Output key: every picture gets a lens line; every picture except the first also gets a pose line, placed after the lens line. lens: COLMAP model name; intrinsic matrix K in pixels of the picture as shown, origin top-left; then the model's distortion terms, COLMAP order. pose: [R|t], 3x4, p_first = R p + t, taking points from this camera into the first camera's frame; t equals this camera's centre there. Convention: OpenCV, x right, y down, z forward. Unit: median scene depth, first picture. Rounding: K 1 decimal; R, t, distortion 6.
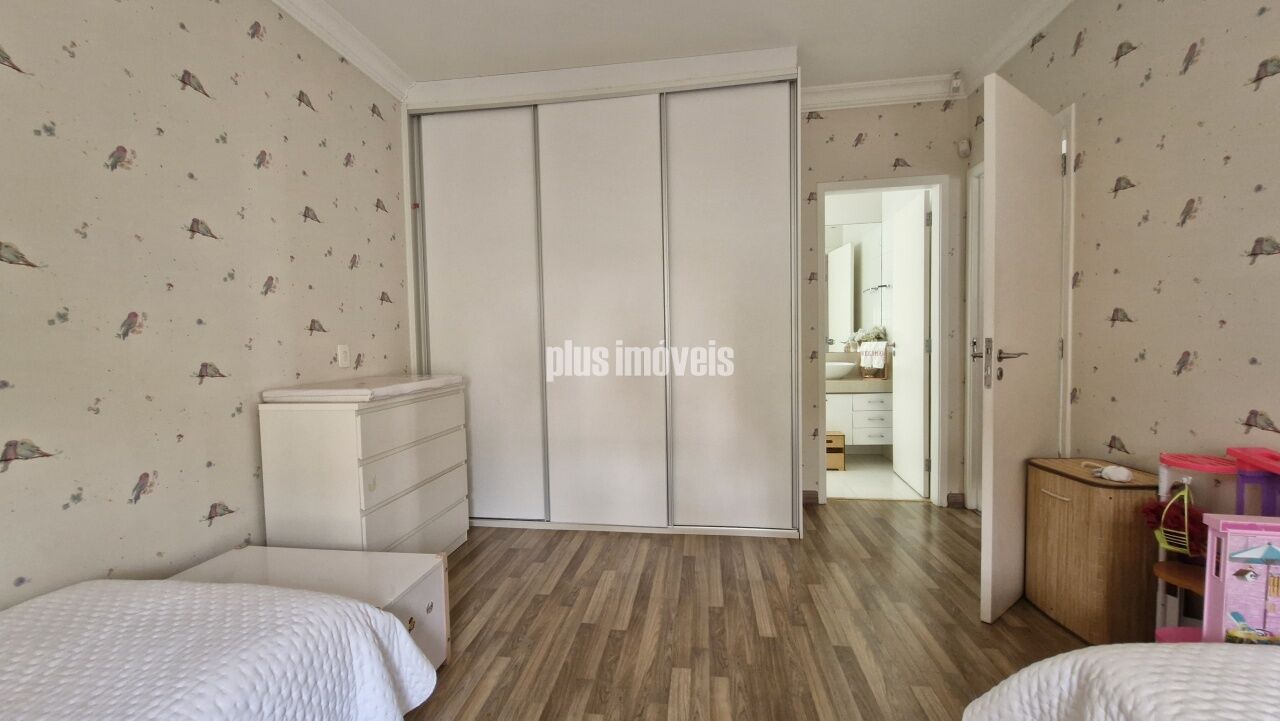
lens RADIAL K [[504.4, 0, 631.8], [0, 504.4, 360.5], [0, 0, 1]] dist [0.004389, -0.002013]
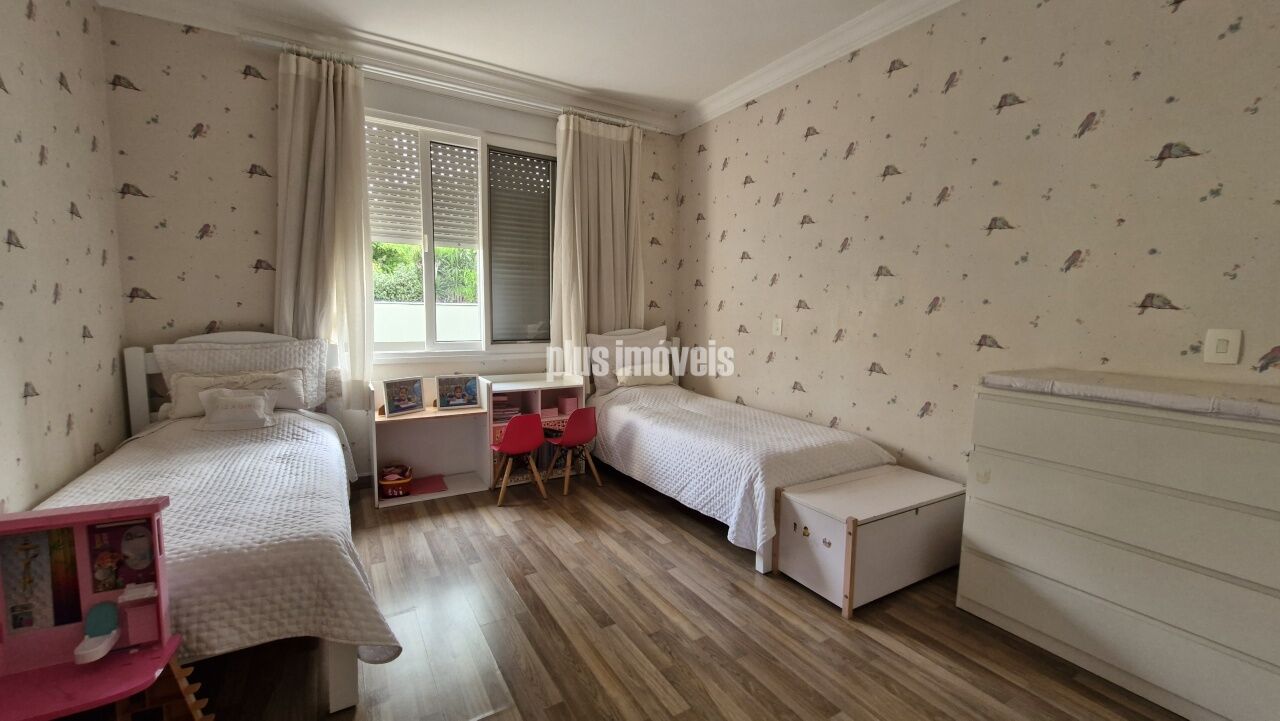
lens RADIAL K [[504.4, 0, 634.0], [0, 504.4, 358.4], [0, 0, 1]] dist [0.004389, -0.002013]
pose [[-0.780258, 0.070232, -0.621502, 0.645032], [-0.025218, 0.989335, 0.143458, -0.100633], [0.624949, 0.127607, -0.770166, 1.516742]]
